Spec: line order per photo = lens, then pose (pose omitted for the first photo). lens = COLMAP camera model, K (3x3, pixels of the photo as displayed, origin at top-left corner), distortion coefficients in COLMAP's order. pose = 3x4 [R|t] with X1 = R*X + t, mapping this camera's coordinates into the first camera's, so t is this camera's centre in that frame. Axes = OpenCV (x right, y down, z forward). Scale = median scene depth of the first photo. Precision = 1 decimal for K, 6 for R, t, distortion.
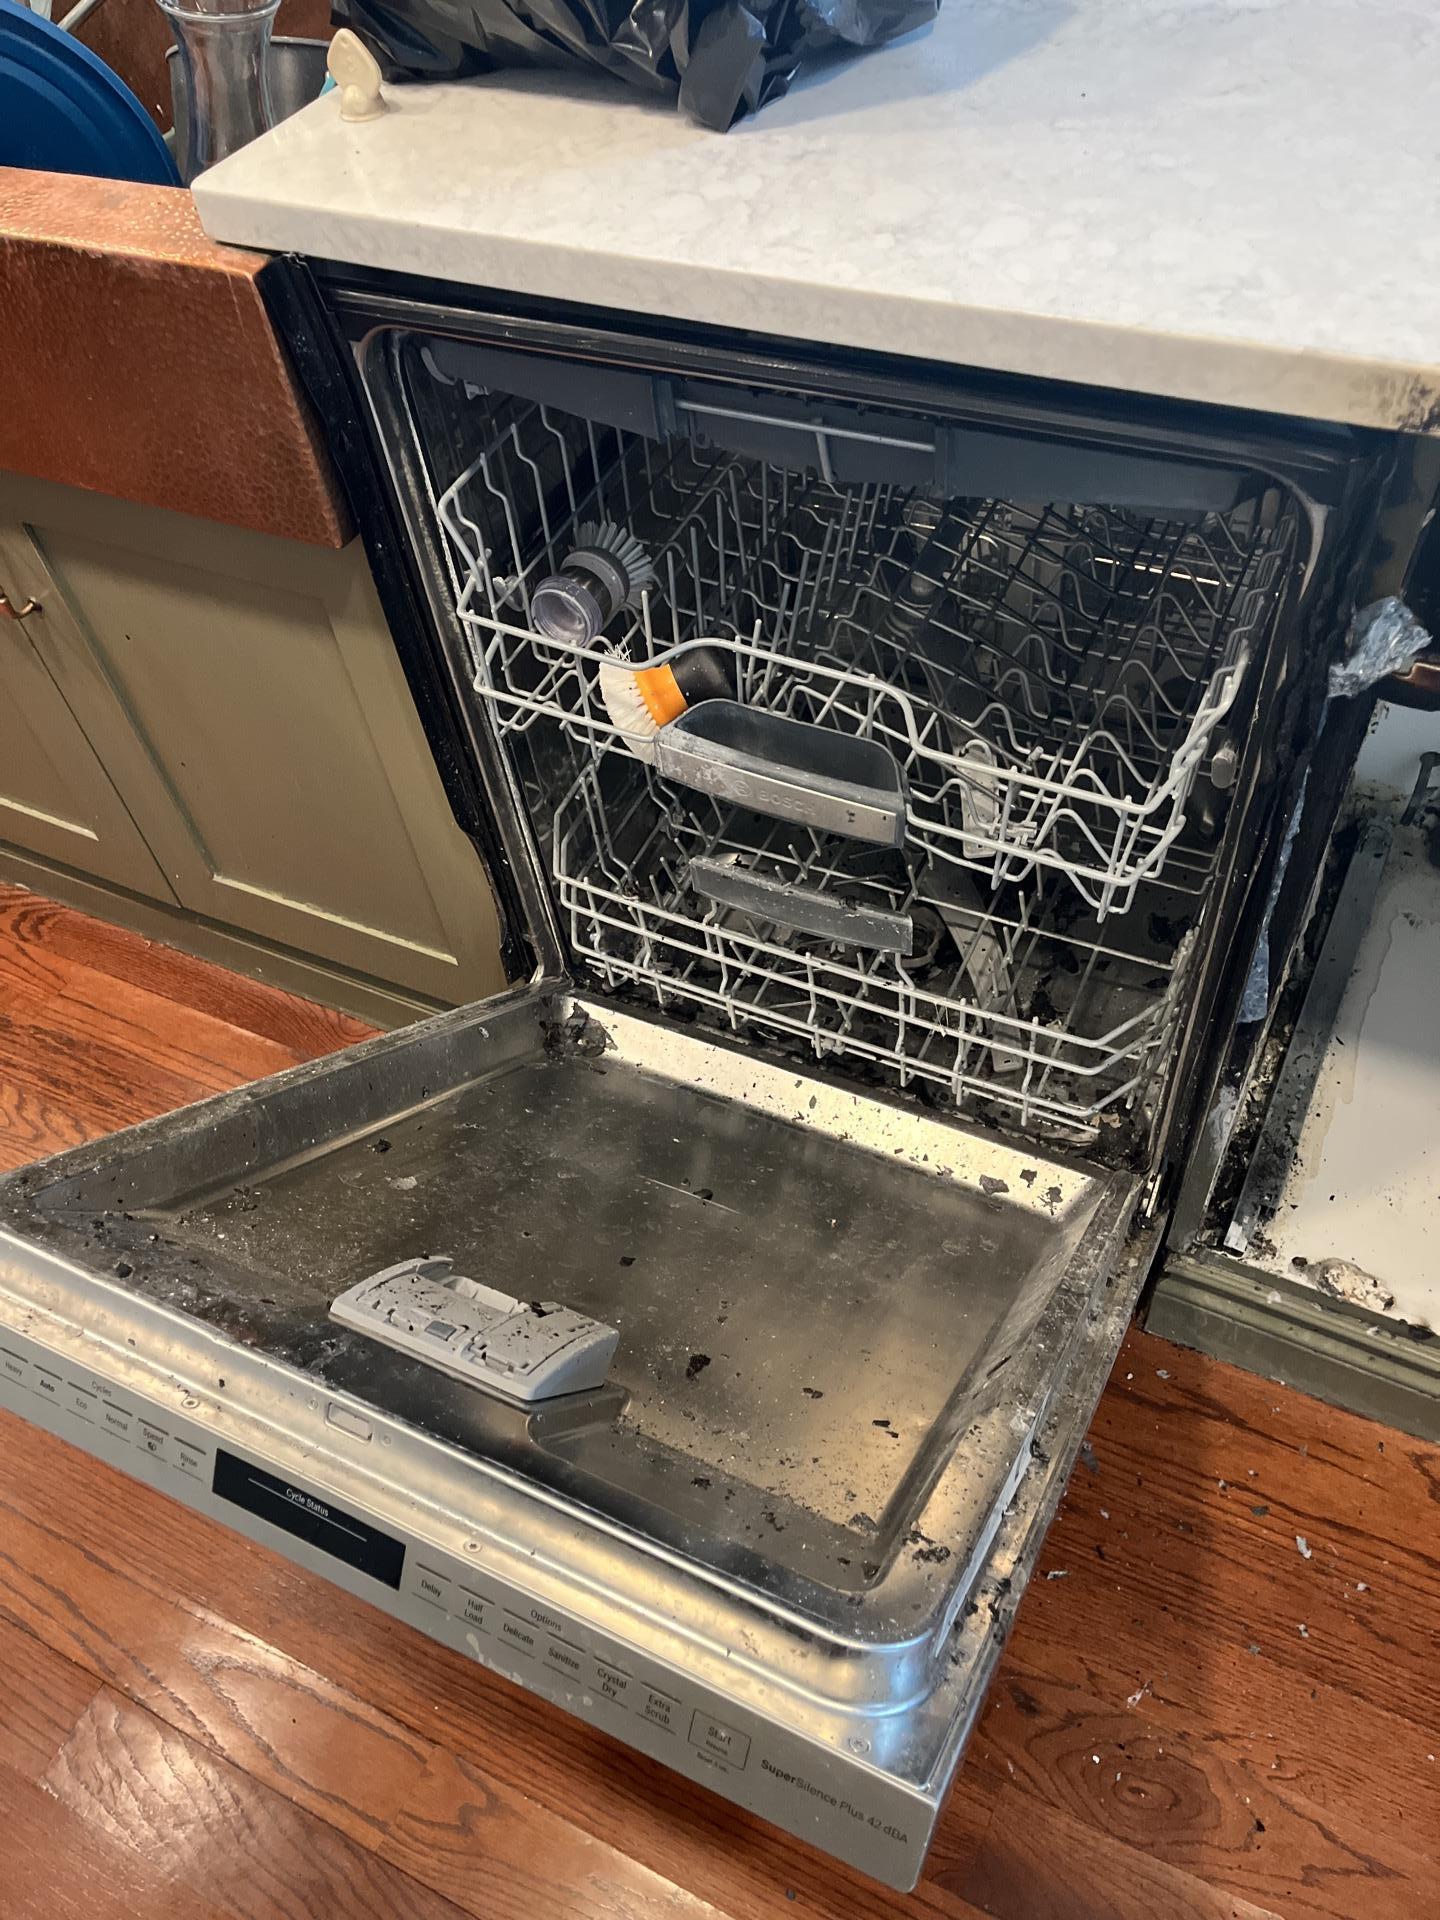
lens RADIAL K [[1482.7, 0, 714.1], [0, 1482.7, 952.8], [0, 0, 1]] dist [0.059857, -0.020613]
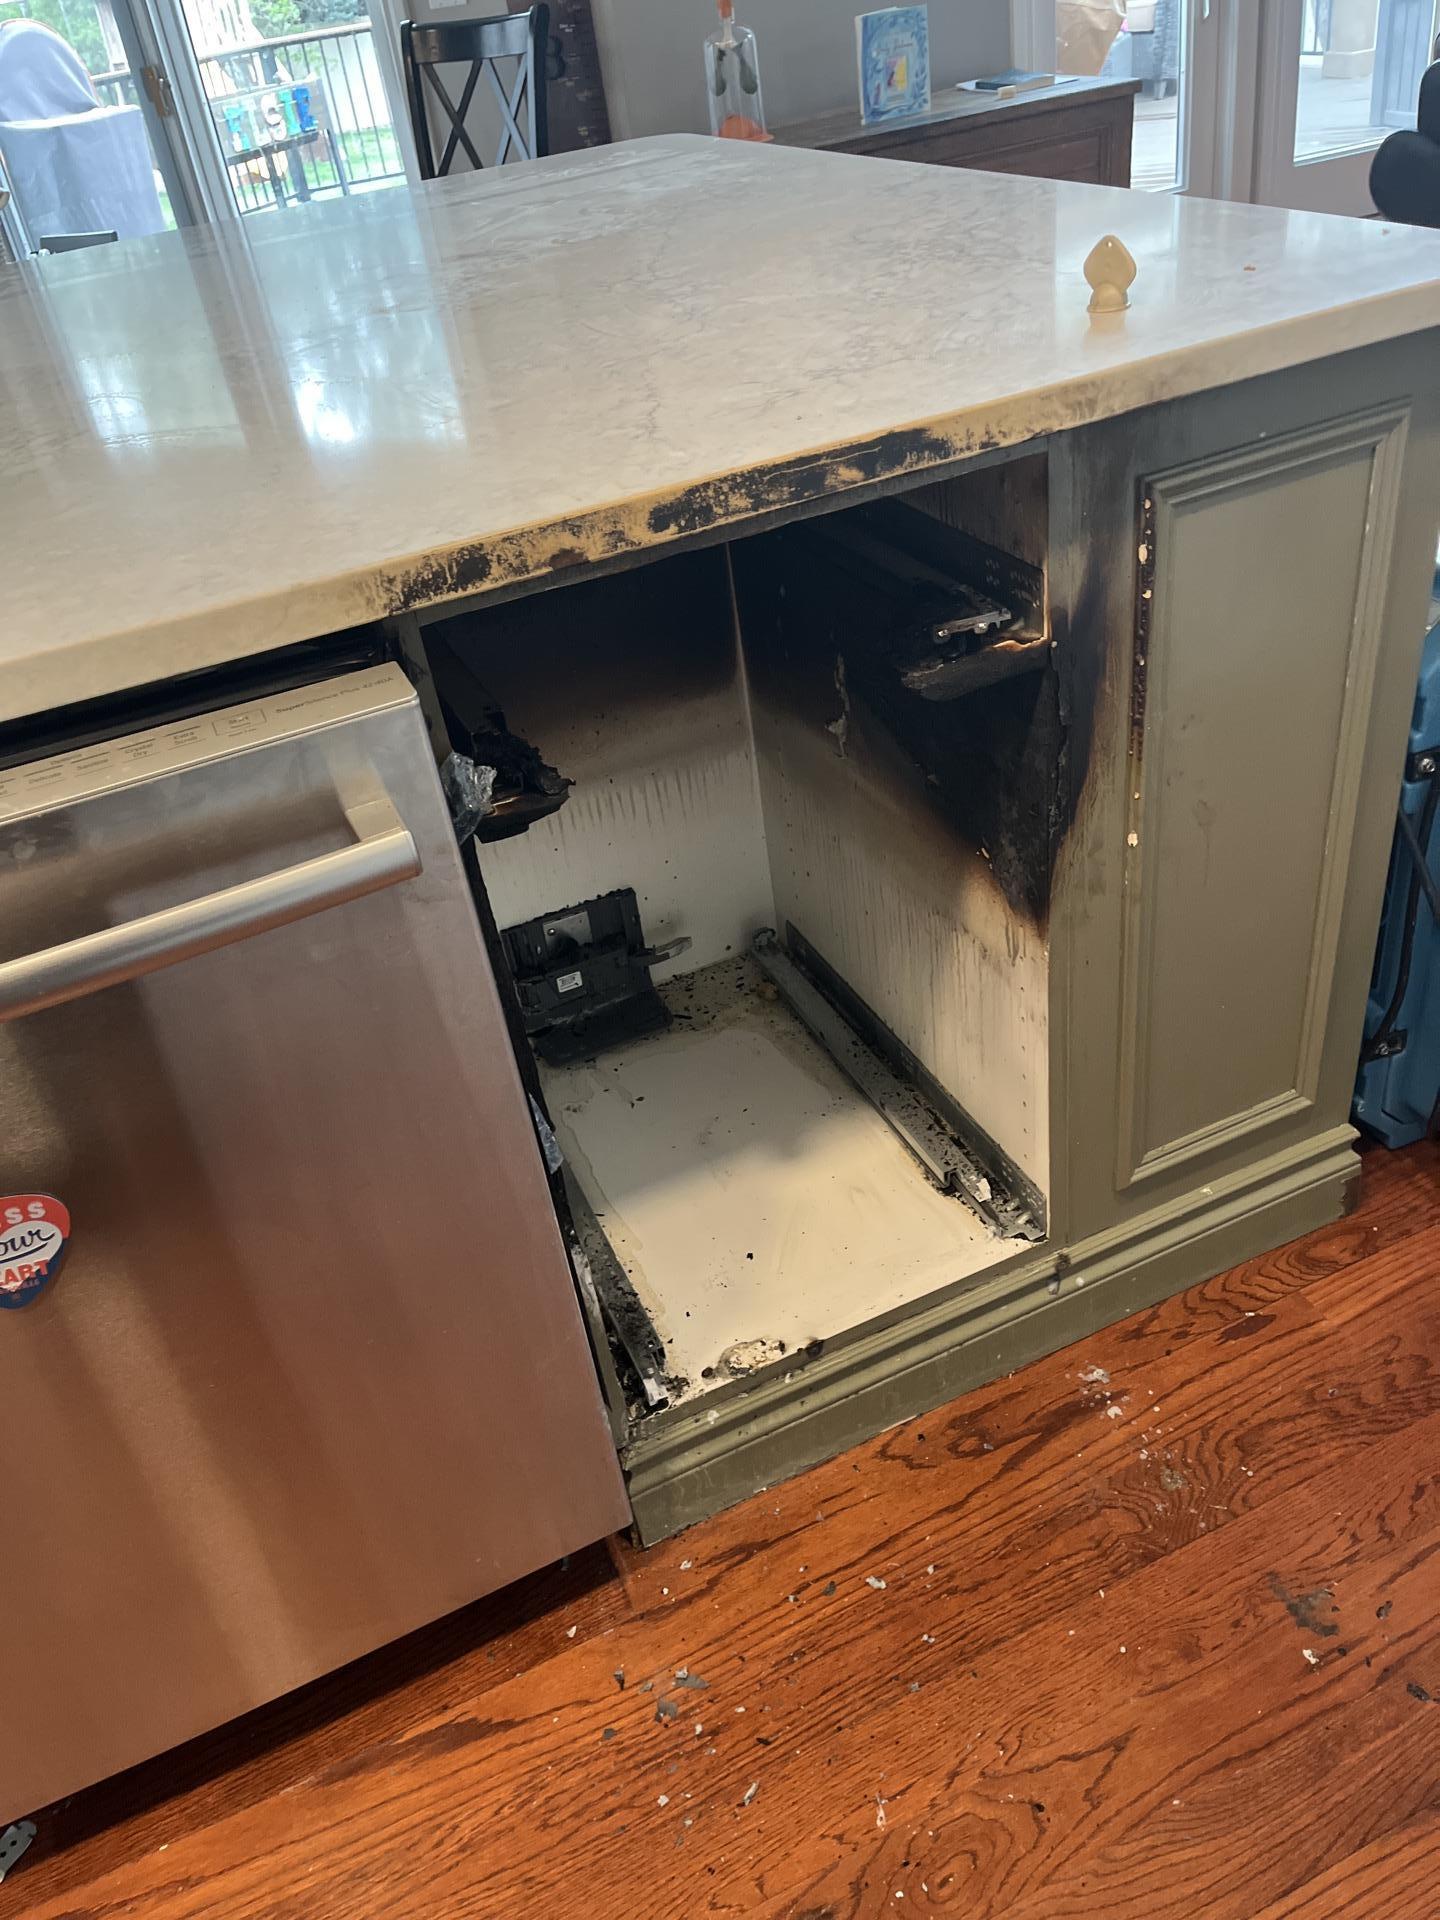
lens RADIAL K [[1482.7, 0, 718.7], [0, 1482.7, 963.0], [0, 0, 1]] dist [0.059857, -0.020613]
pose [[0.640424, -0.427417, 0.638100, -0.166794], [0.631007, 0.766453, -0.119914, 0.114678], [-0.437821, 0.479442, 0.760558, 0.035248]]
